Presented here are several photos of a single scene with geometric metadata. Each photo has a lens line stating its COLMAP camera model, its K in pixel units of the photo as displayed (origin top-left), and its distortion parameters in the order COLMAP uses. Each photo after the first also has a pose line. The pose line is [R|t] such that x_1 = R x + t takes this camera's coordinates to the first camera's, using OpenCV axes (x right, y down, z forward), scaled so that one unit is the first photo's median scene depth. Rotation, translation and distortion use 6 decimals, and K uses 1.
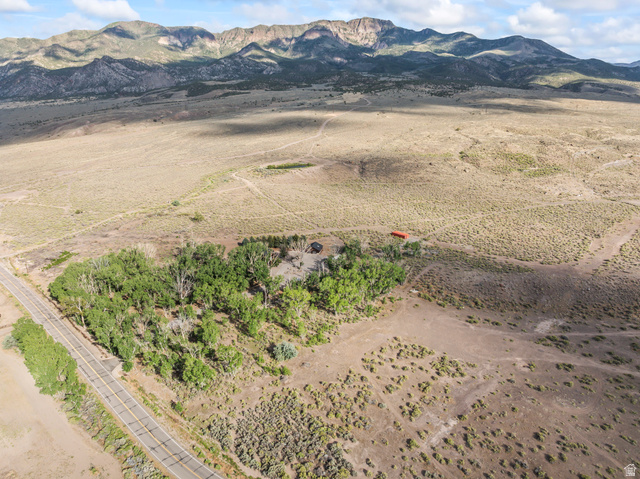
lens RADIAL K [[449.2, 0, 323.2], [0, 449.2, 237.0], [0, 0, 1]] dist [-0.049160, 0.021673]
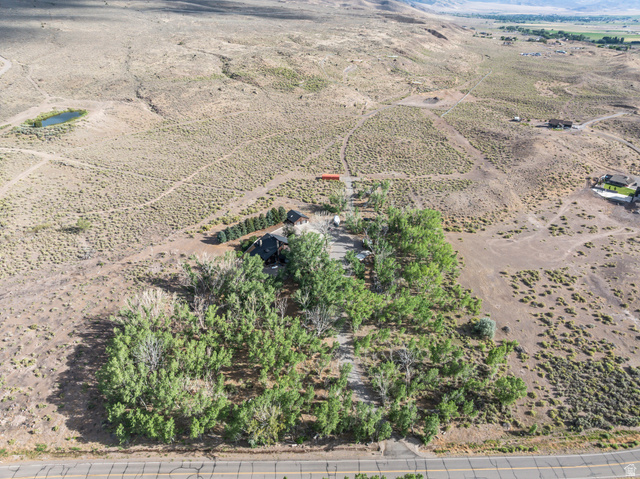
lens RADIAL K [[449.2, 0, 323.2], [0, 449.2, 237.0], [0, 0, 1]] dist [-0.049160, 0.021673]
pose [[0.690938, -0.328648, 0.643891, -0.838356], [0.194361, 0.942344, 0.272418, -0.248987], [-0.696296, -0.063076, 0.714978, 0.524137]]
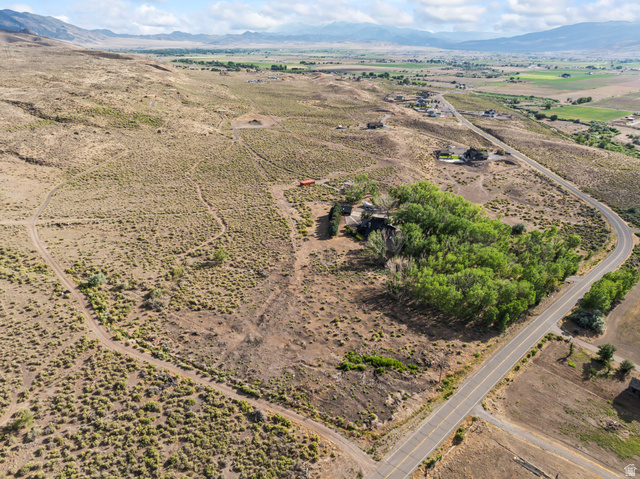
lens RADIAL K [[449.2, 0, 323.2], [0, 449.2, 237.0], [0, 0, 1]] dist [-0.049160, 0.021673]
pose [[0.051746, -0.392844, 0.918148, -1.564017], [0.264680, 0.891897, 0.366695, -0.488113], [-0.962947, 0.224041, 0.150130, 1.369021]]
